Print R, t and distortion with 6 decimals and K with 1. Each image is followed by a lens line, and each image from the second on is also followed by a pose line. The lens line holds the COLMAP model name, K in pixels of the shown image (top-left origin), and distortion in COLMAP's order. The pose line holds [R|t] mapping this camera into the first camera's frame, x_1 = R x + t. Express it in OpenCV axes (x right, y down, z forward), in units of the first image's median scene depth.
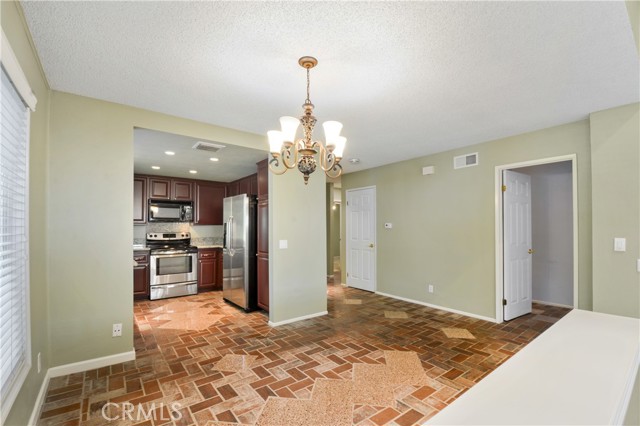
lens RADIAL K [[287.8, 0, 340.0], [0, 287.8, 224.8], [0, 0, 1]] dist [0.003037, 0.000069]
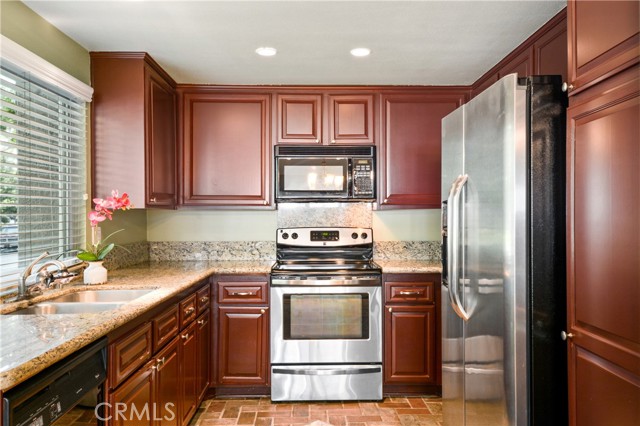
lens RADIAL K [[518.4, 0, 321.1], [0, 518.4, 212.4], [0, 0, 1]] dist [0.001857, 0.001994]
pose [[0.772925, -0.003710, -0.634487, -0.142728], [0.008415, 0.999955, 0.004404, 0.002365], [0.634442, -0.008743, 0.772921, 0.452581]]
